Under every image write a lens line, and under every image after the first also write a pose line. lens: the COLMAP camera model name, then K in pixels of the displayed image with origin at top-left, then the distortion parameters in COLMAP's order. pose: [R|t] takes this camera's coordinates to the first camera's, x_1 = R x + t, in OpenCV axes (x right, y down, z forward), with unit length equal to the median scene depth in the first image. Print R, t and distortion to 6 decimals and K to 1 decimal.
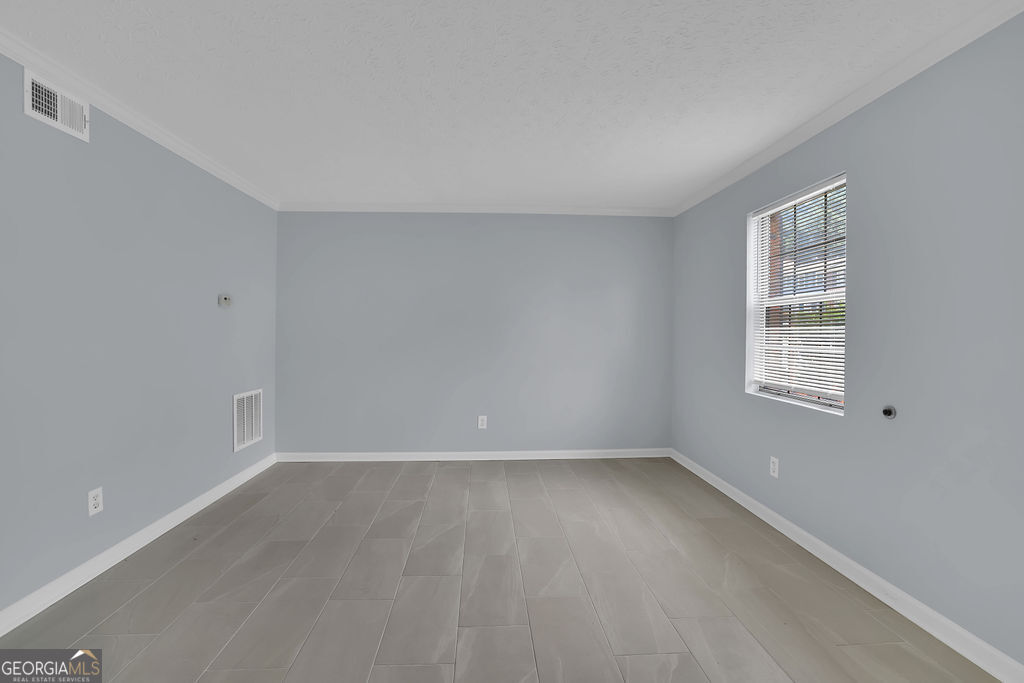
lens RADIAL K [[445.9, 0, 530.5], [0, 445.9, 332.3], [0, 0, 1]] dist [-0.040743, 0.014285]
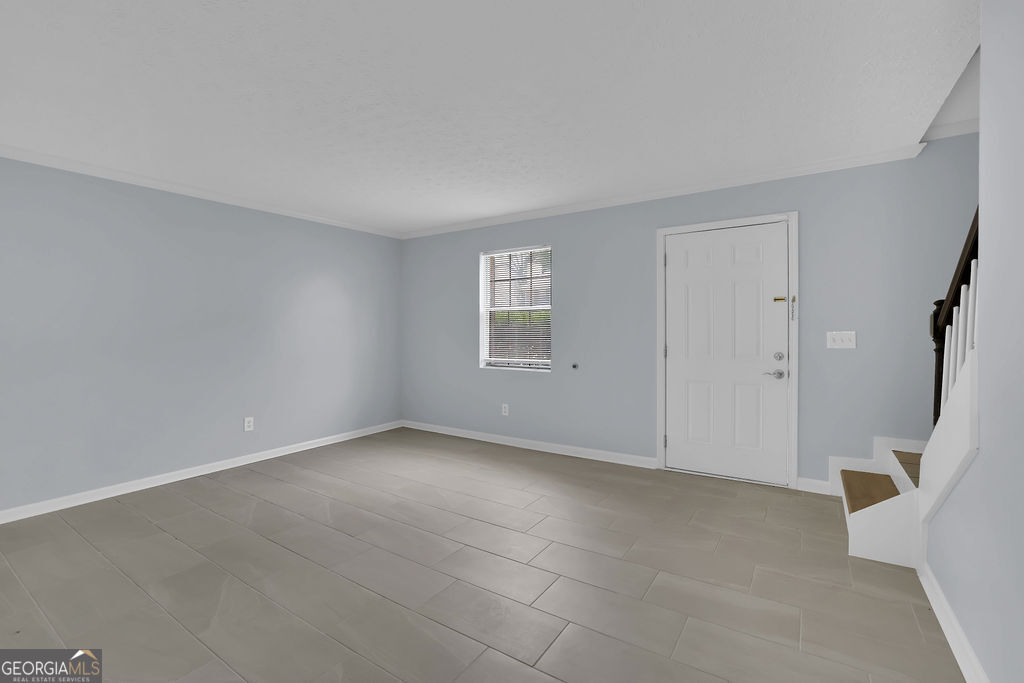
lens RADIAL K [[445.9, 0, 509.7], [0, 445.9, 335.5], [0, 0, 1]] dist [-0.040743, 0.014285]
pose [[0.625540, -0.022262, 0.779875, -0.668423], [0.009863, 0.999739, 0.020627, -0.007054], [-0.780130, -0.005211, 0.625596, -0.057836]]
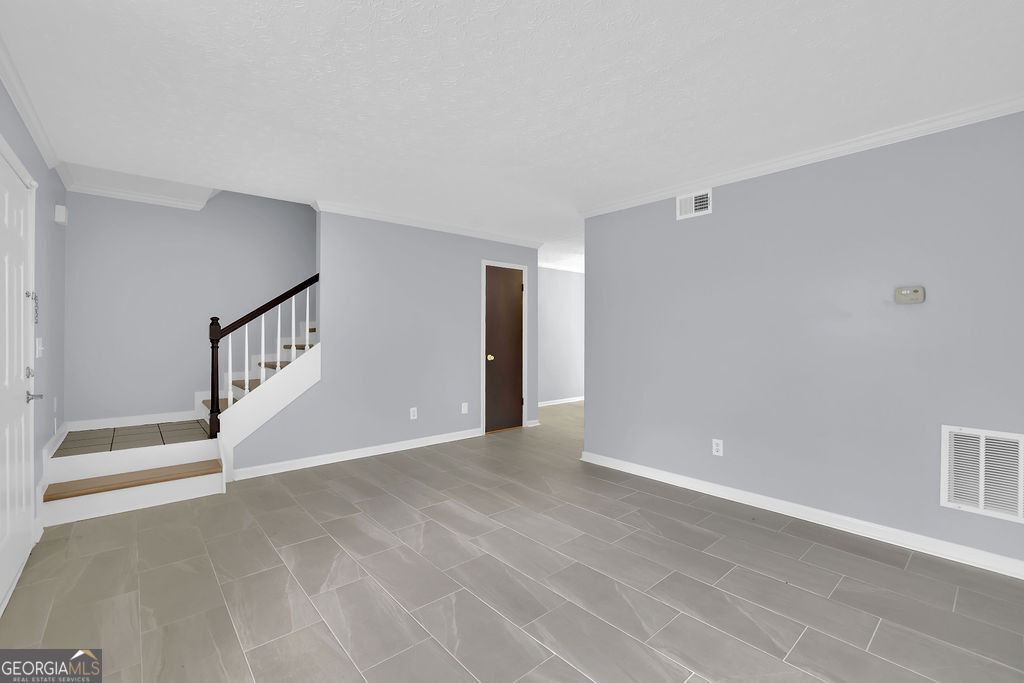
lens RADIAL K [[445.9, 0, 504.0], [0, 445.9, 335.2], [0, 0, 1]] dist [-0.040743, 0.014285]
pose [[-0.825950, -0.009050, -0.563671, 0.324209], [-0.005804, 0.999955, -0.007549, 0.005466], [0.563713, -0.002964, -0.825965, 1.233225]]
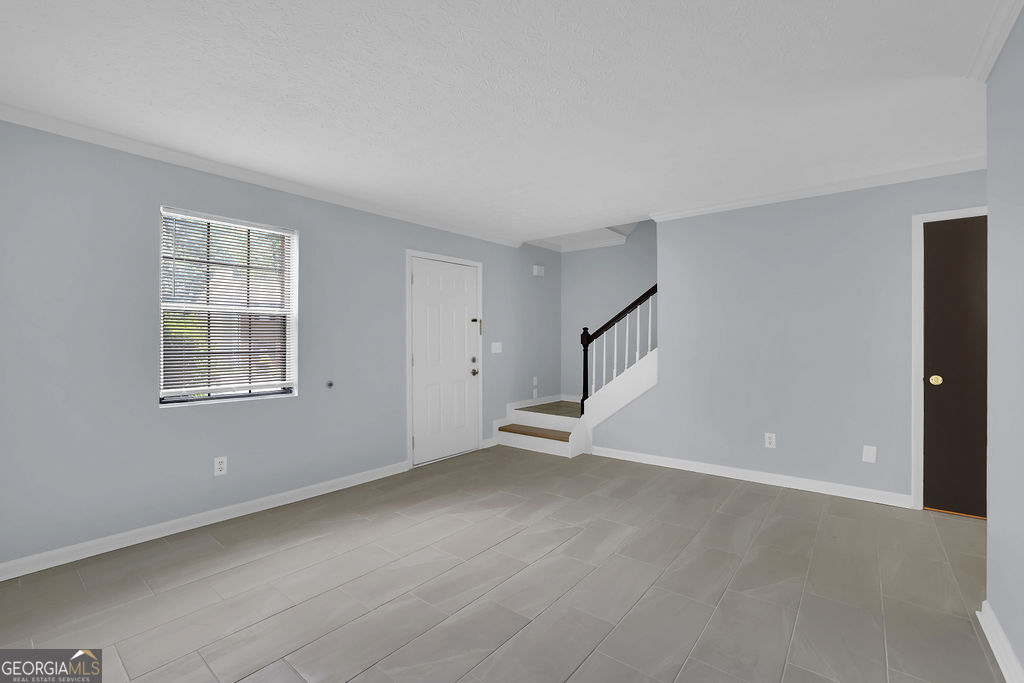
lens RADIAL K [[445.9, 0, 512.5], [0, 445.9, 345.6], [0, 0, 1]] dist [-0.040743, 0.014285]
pose [[-0.711693, -0.018804, 0.702239, -0.618137], [-0.008622, 0.999800, 0.018034, -0.008335], [-0.702438, 0.006780, -0.711713, 1.134606]]
